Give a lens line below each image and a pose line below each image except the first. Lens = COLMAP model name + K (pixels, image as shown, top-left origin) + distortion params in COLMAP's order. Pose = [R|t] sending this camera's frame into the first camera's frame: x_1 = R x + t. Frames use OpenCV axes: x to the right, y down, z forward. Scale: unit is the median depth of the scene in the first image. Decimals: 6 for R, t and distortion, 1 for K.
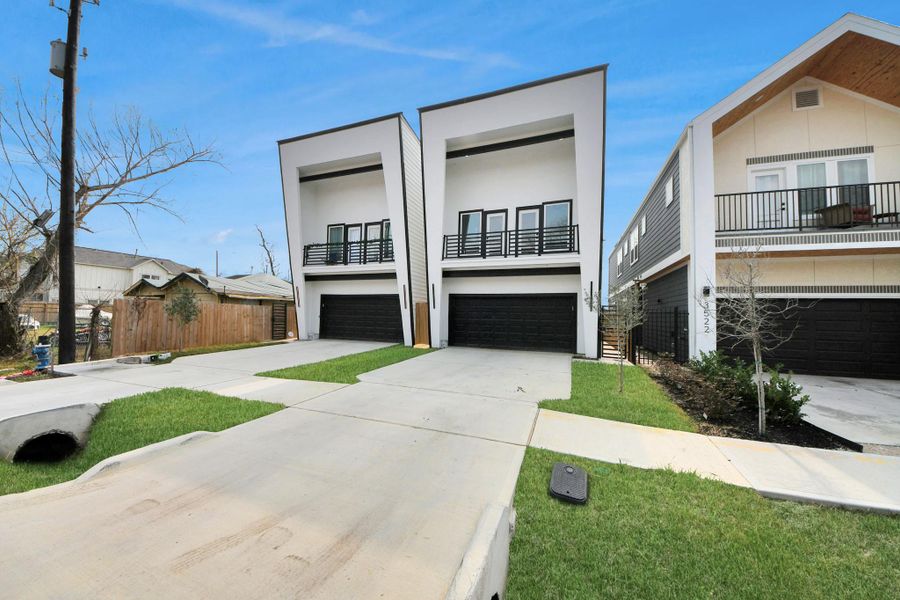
lens RADIAL K [[322.2, 0, 450.0], [0, 322.2, 300.0], [0, 0, 1]] dist [0.025515, -0.018354]
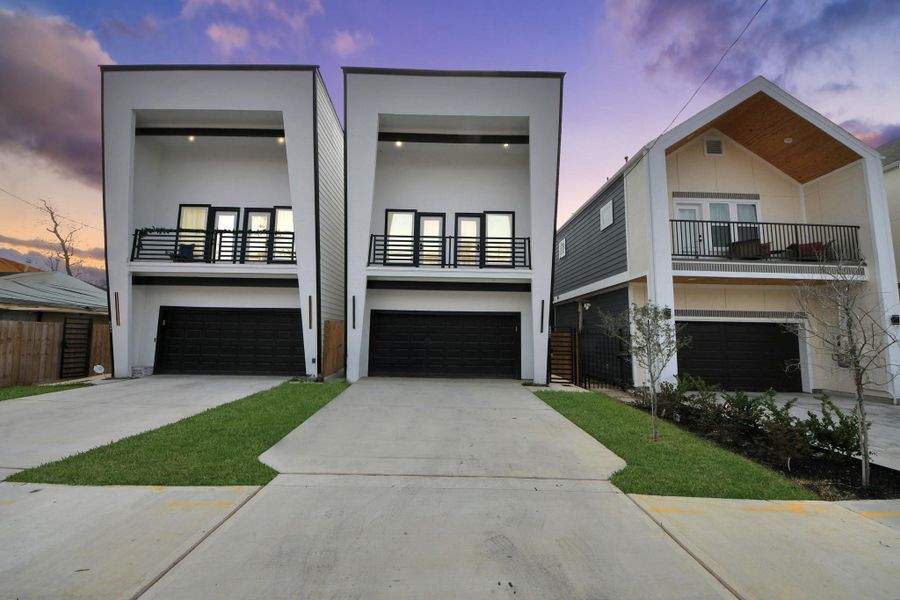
lens RADIAL K [[322.2, 0, 450.0], [0, 322.2, 300.0], [0, 0, 1]] dist [0.025515, -0.018354]
pose [[0.928658, 0.034509, 0.369329, -0.121498], [-0.015365, 0.998387, -0.054651, -0.002778], [-0.370619, 0.045077, 0.927690, 0.208992]]
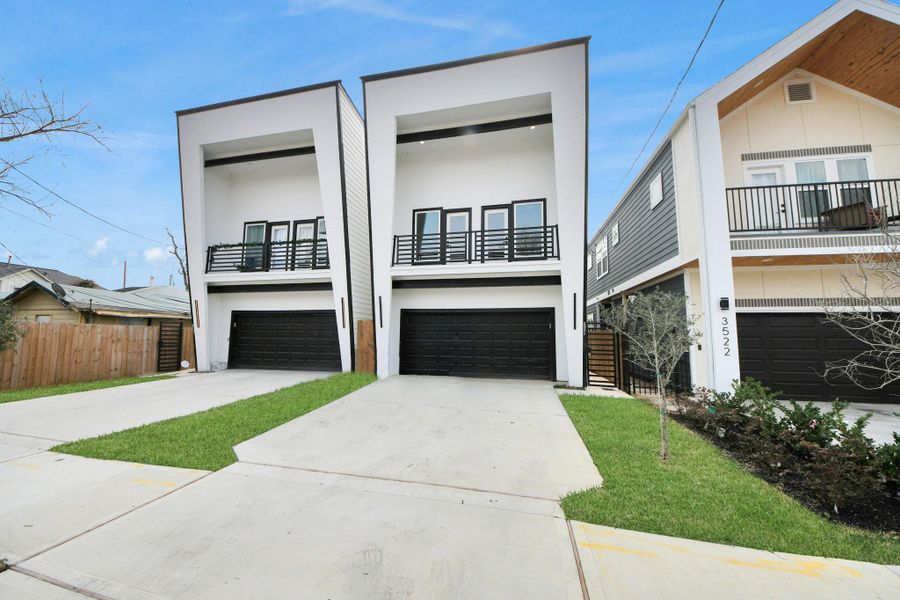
lens RADIAL K [[322.2, 0, 450.0], [0, 322.2, 300.0], [0, 0, 1]] dist [0.025515, -0.018354]
pose [[0.989230, 0.001833, 0.146359, 0.001681], [0.005754, 0.998662, -0.051395, 0.000610], [-0.146257, 0.051684, 0.987896, 0.196020]]
